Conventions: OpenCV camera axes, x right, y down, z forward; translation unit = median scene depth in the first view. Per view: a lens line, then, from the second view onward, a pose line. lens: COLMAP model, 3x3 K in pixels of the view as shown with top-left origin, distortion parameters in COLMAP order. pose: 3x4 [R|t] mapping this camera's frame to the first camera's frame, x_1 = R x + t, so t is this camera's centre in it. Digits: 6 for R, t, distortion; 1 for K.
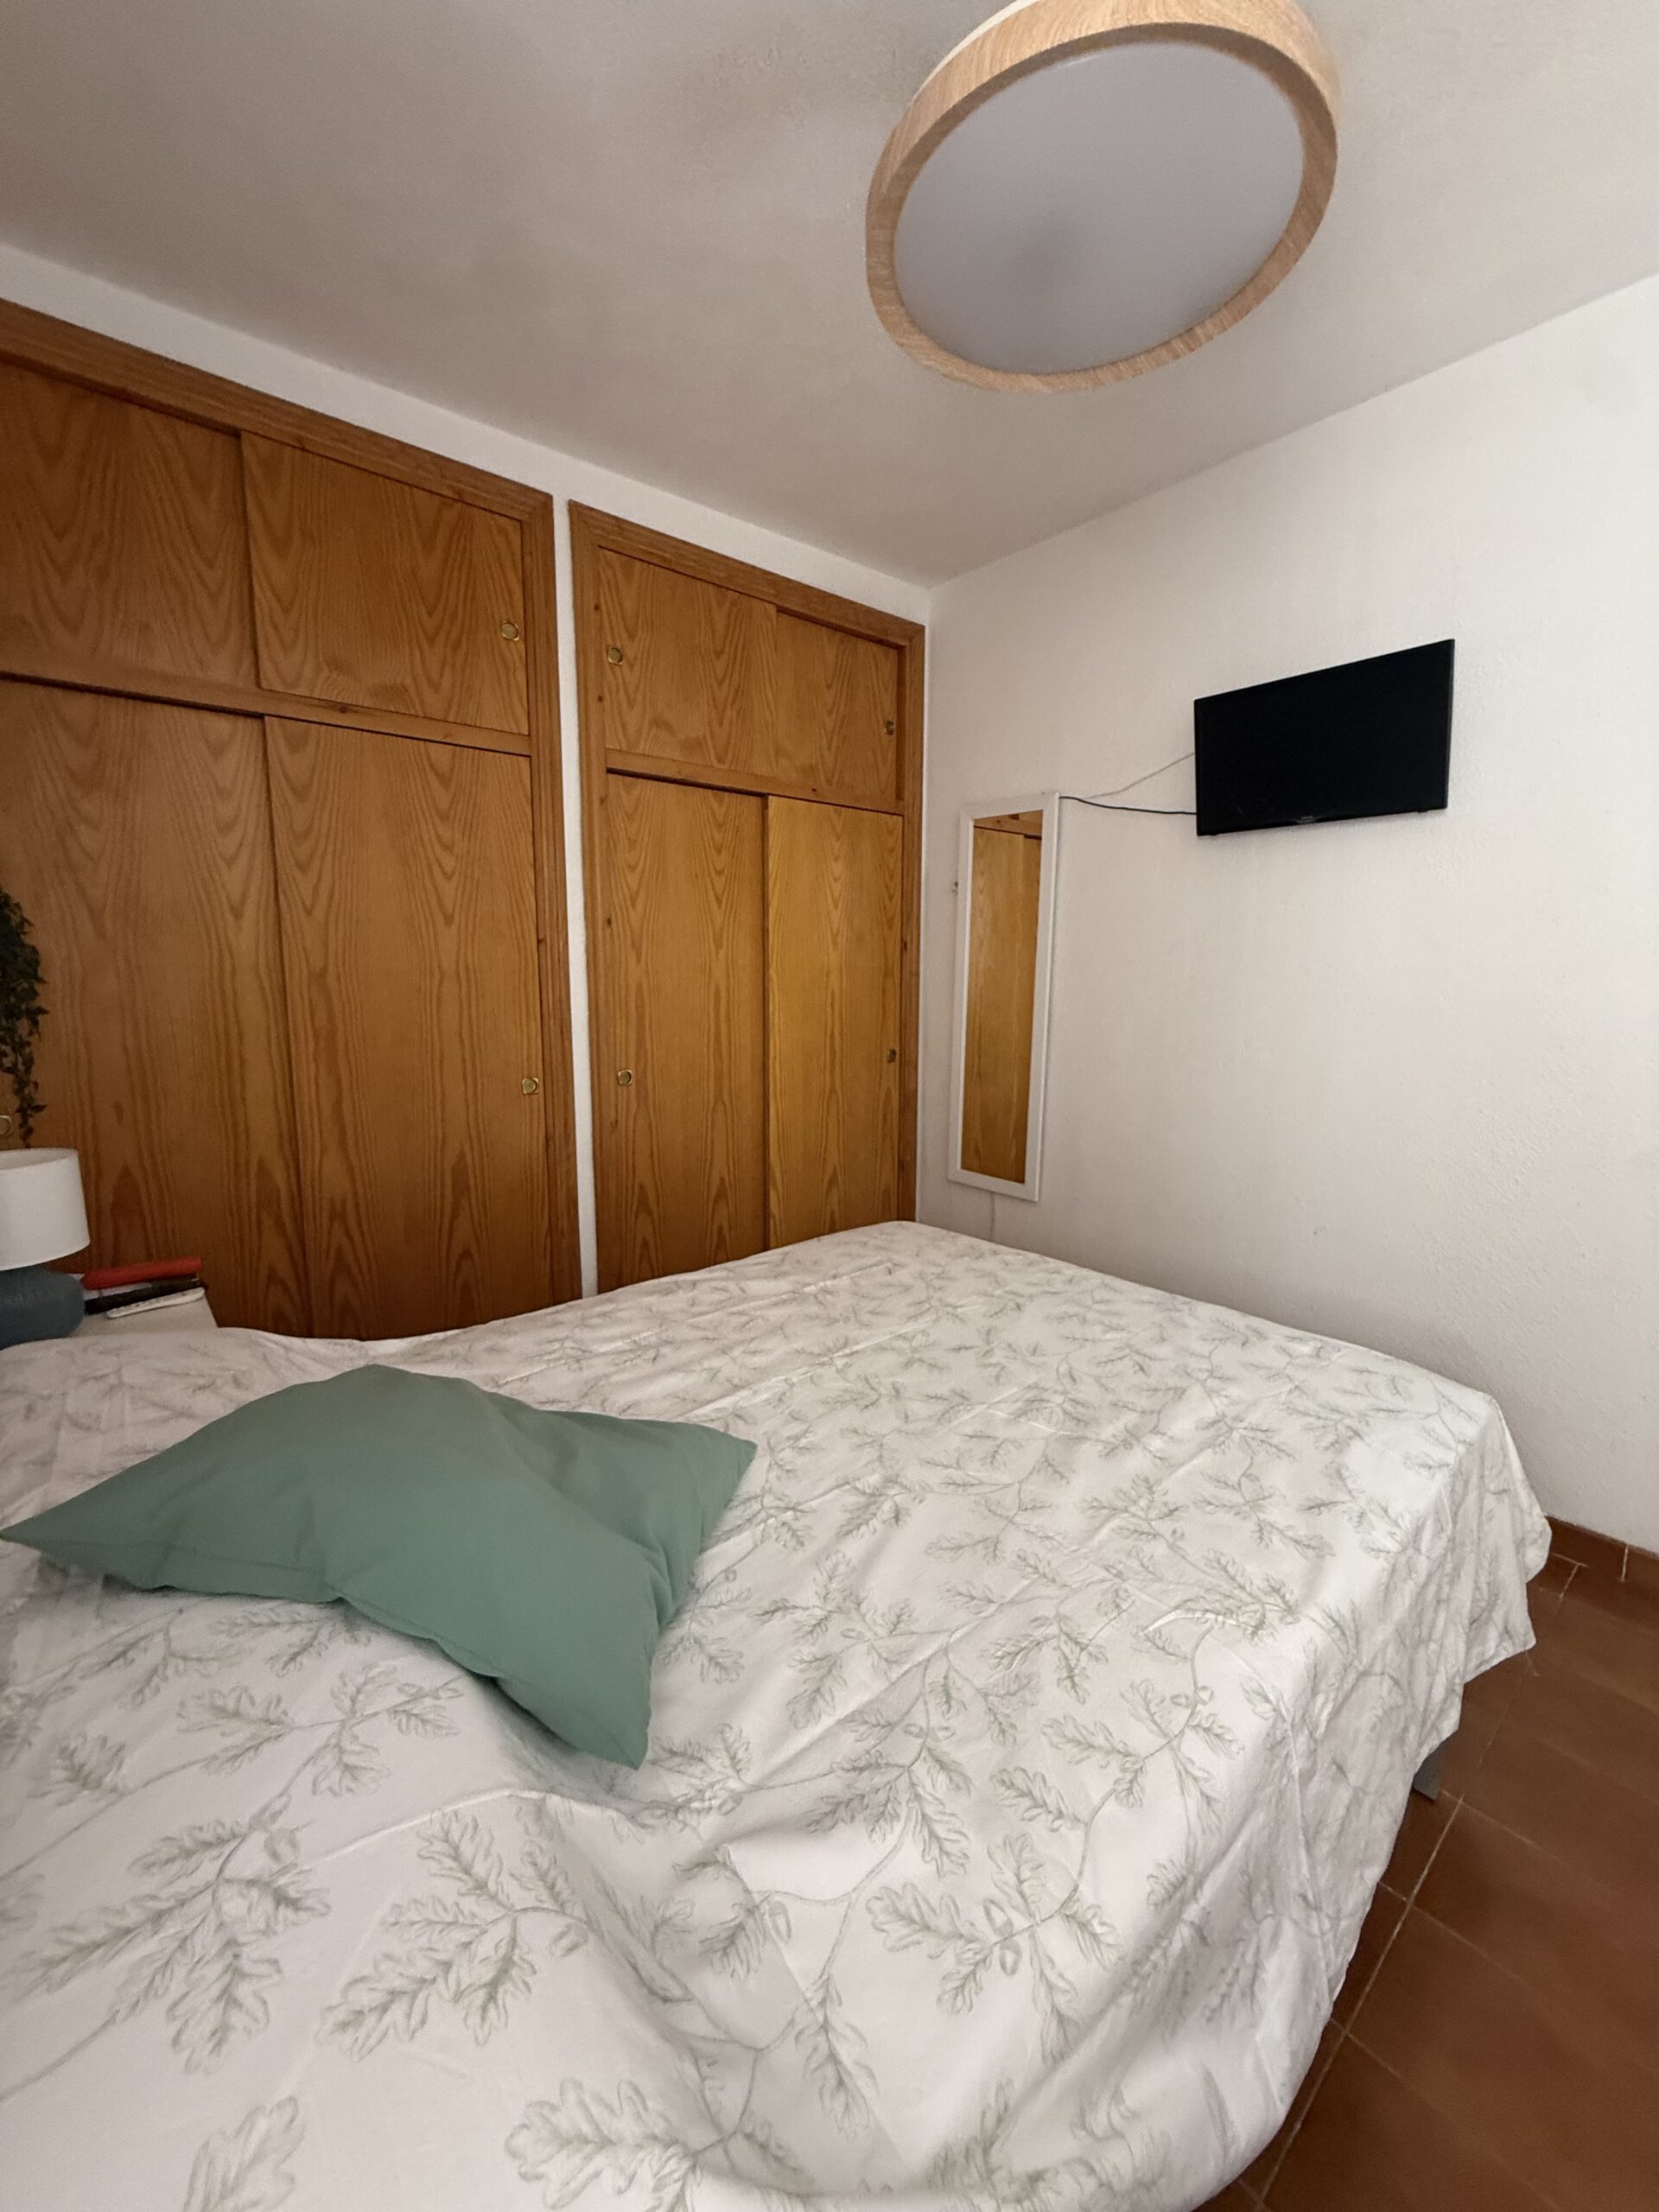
lens RADIAL K [[885.0, 0, 830.0], [0, 885.0, 1103.0], [0, 0, 1]] dist [-0.000626, 0.000235]
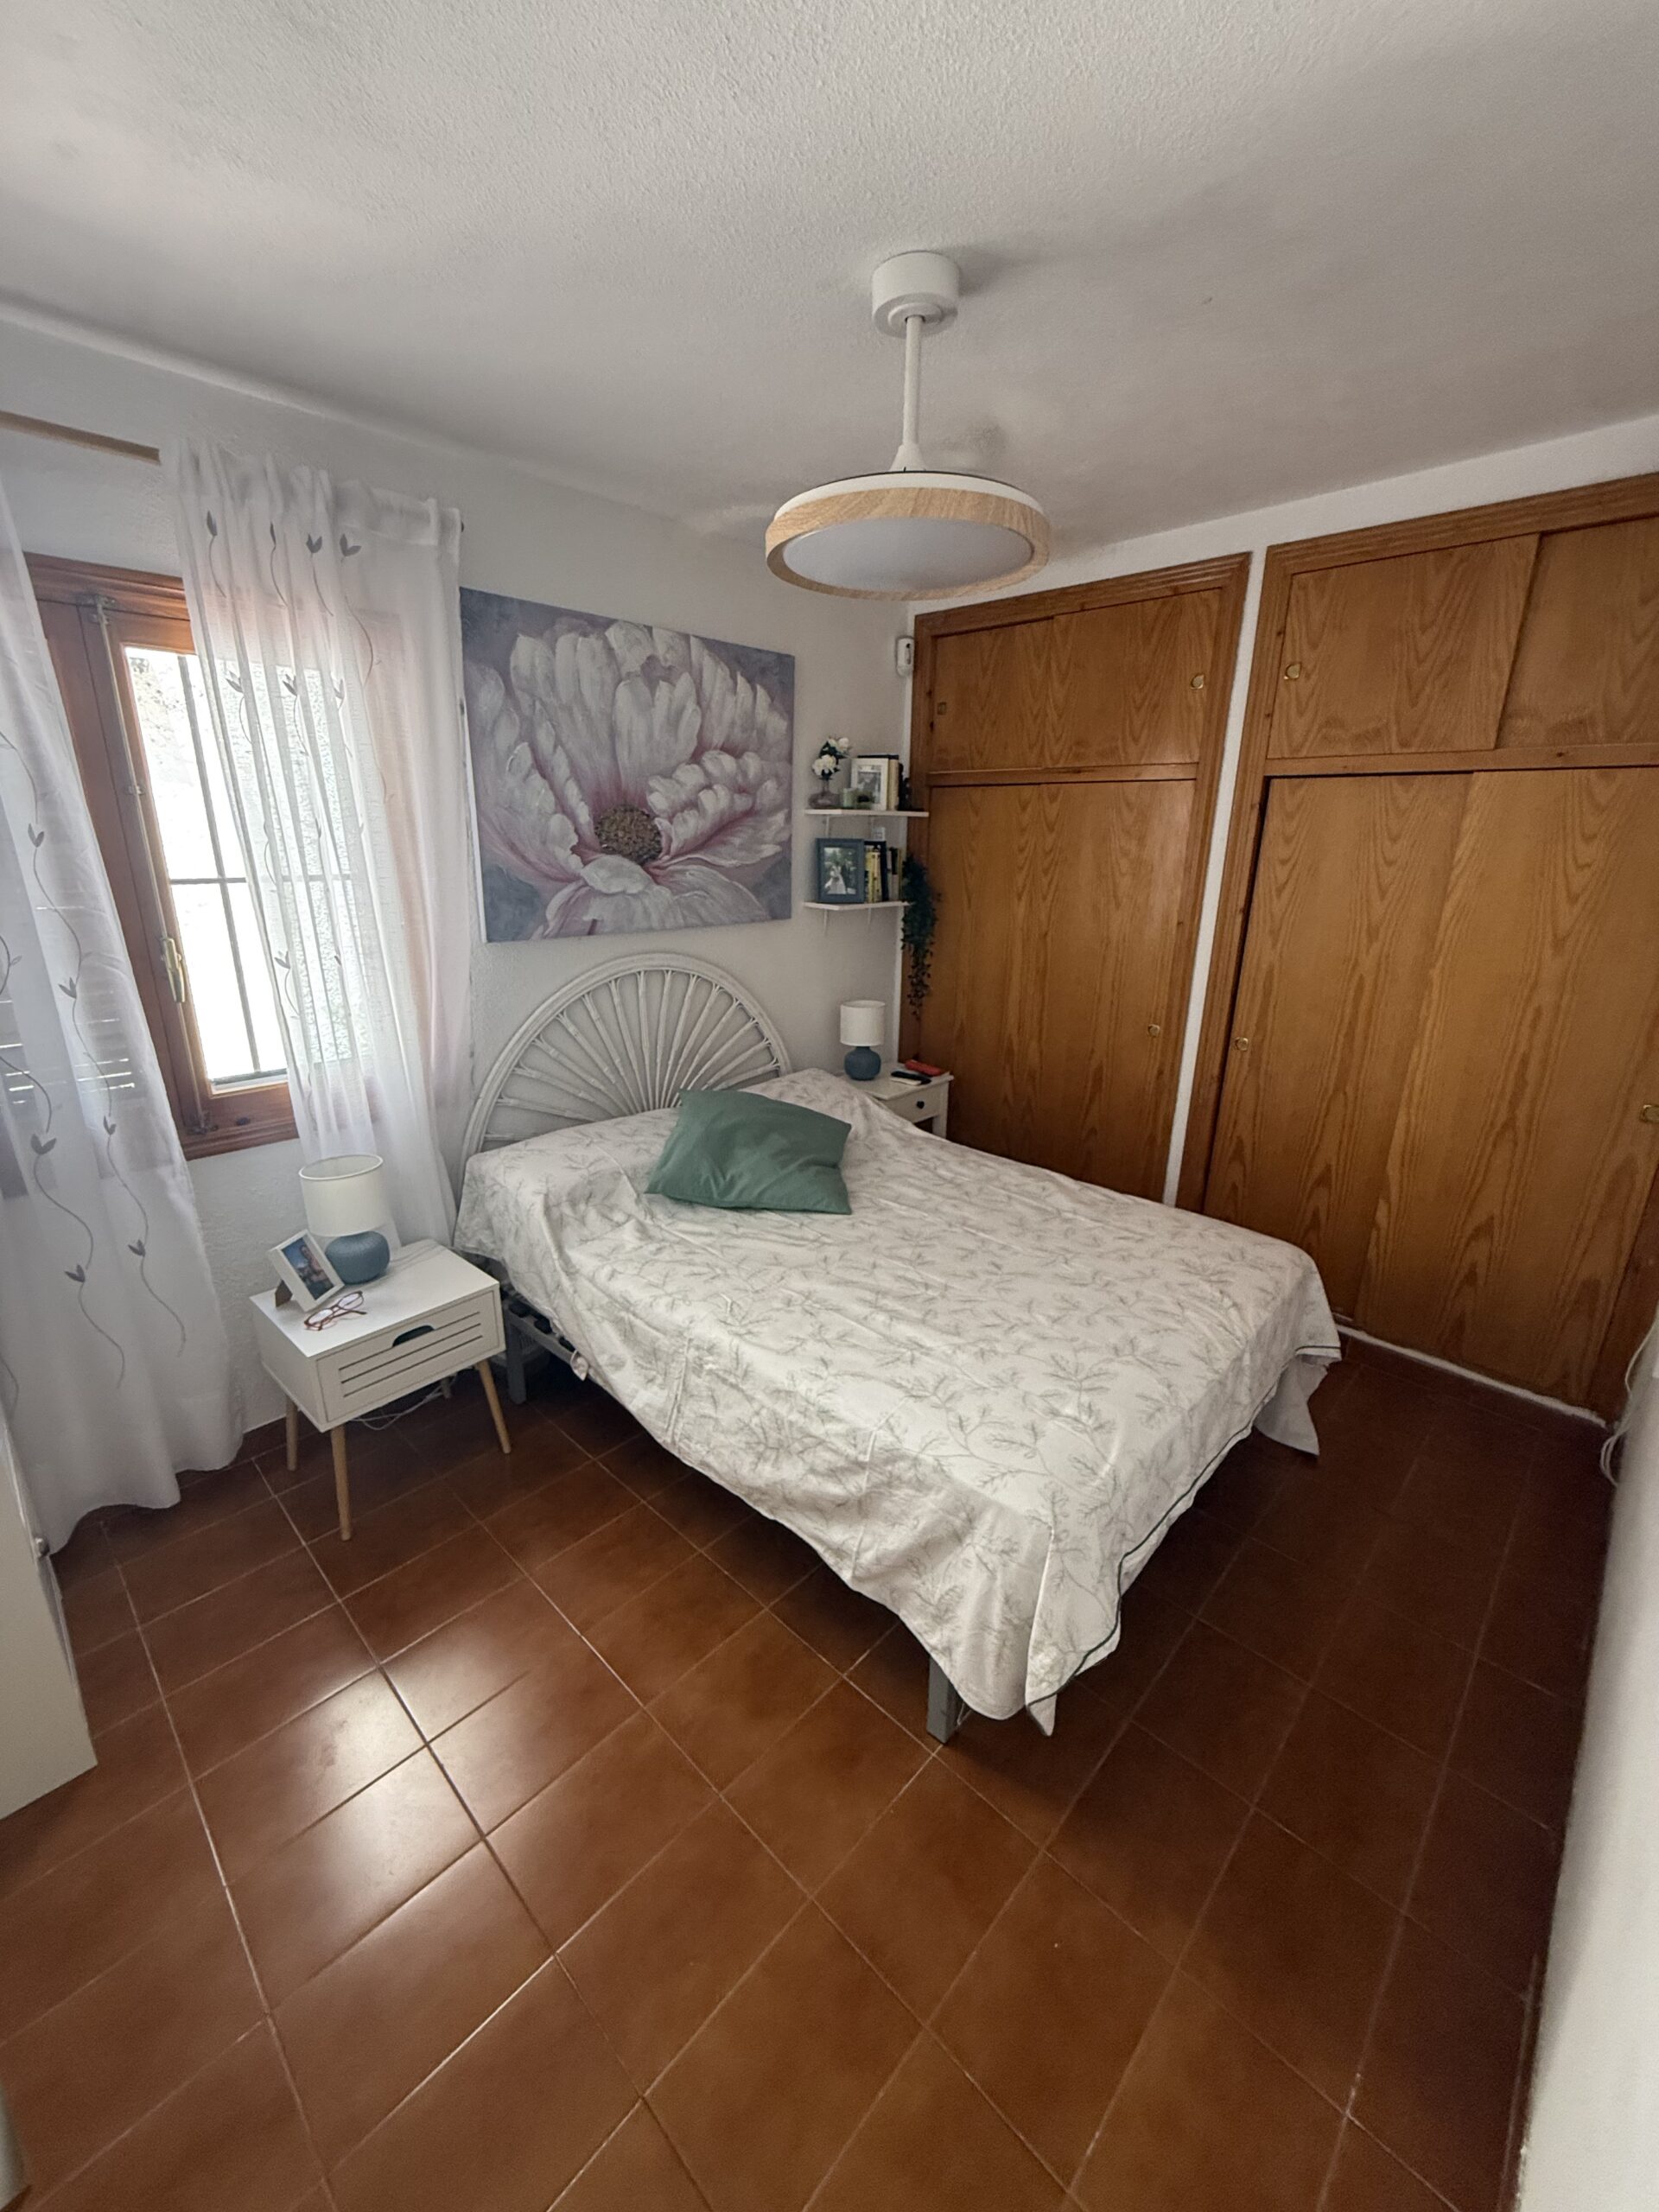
lens RADIAL K [[885.0, 0, 832.7], [0, 885.0, 1109.8], [0, 0, 1]] dist [-0.000626, 0.000235]
pose [[0.100995, 0.302106, -0.947909, 1.213775], [-0.159080, 0.945426, 0.284365, -0.276801], [0.982086, 0.122074, 0.143542, 0.452442]]
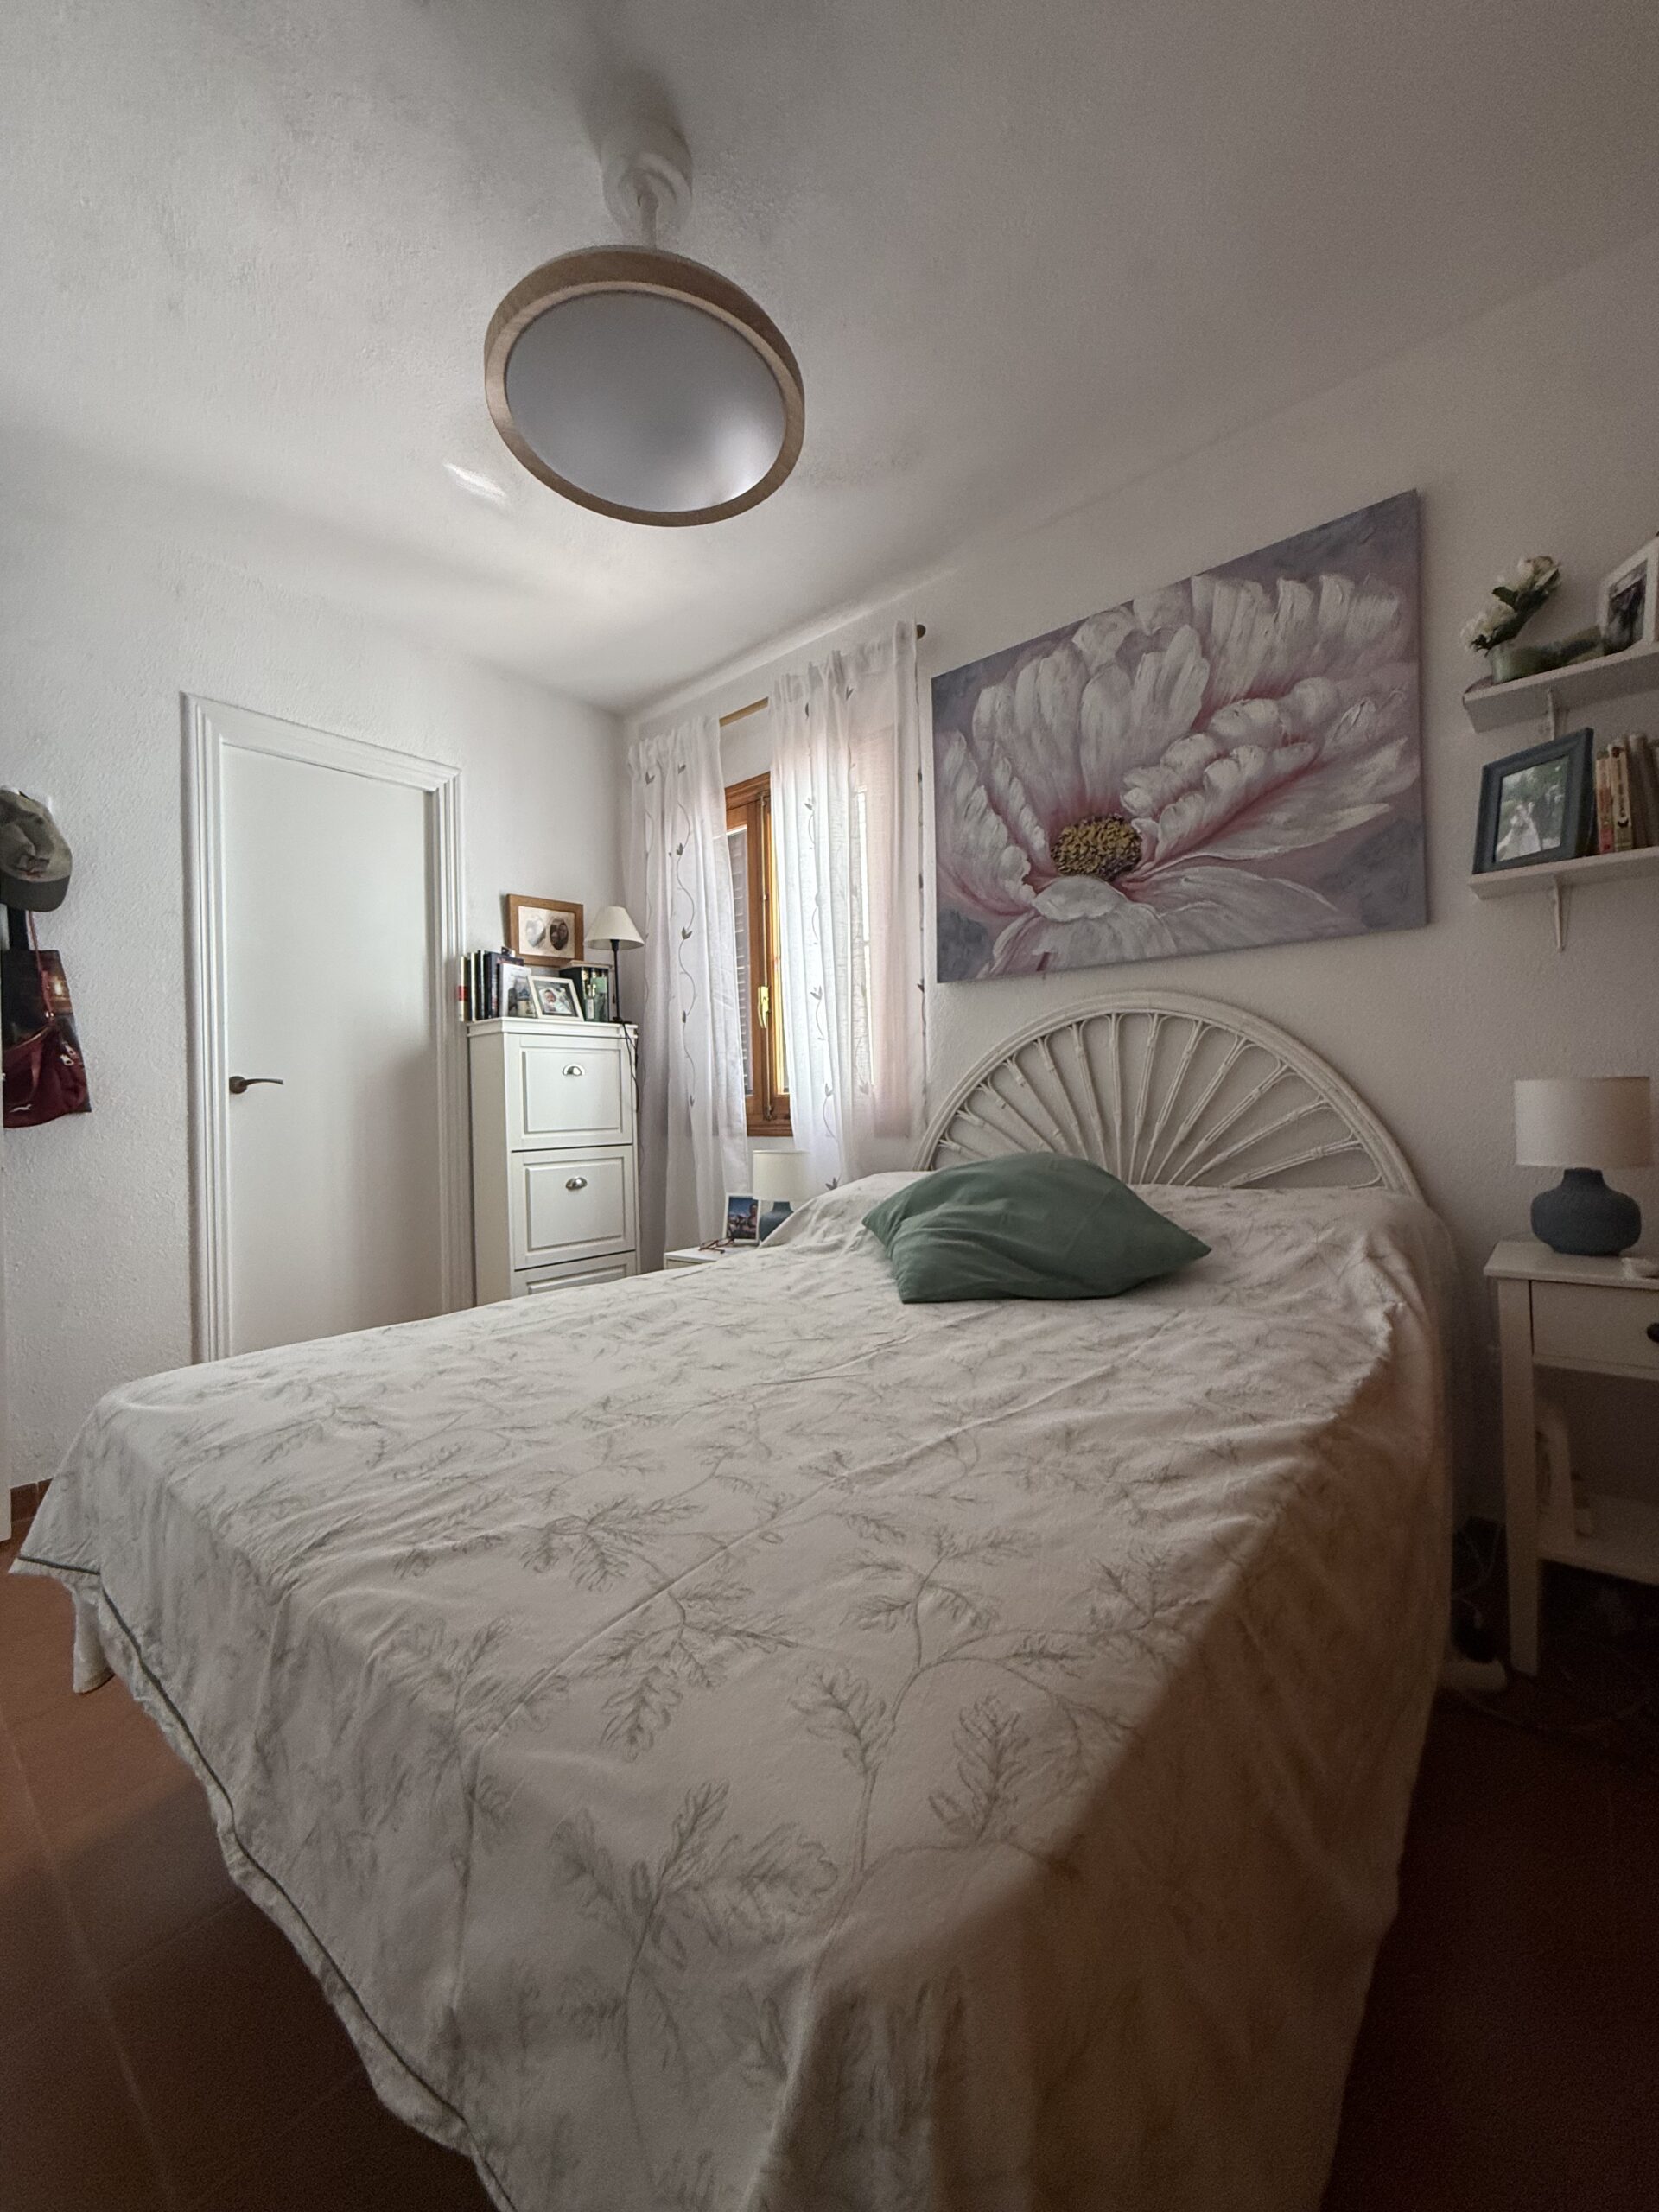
lens RADIAL K [[885.0, 0, 817.1], [0, 885.0, 1103.5], [0, 0, 1]] dist [-0.000626, 0.000235]
pose [[-0.989226, 0.019998, -0.145022, 0.150382], [-0.001047, 0.989634, 0.143608, -0.051560], [0.146390, 0.142213, -0.978951, 1.524320]]
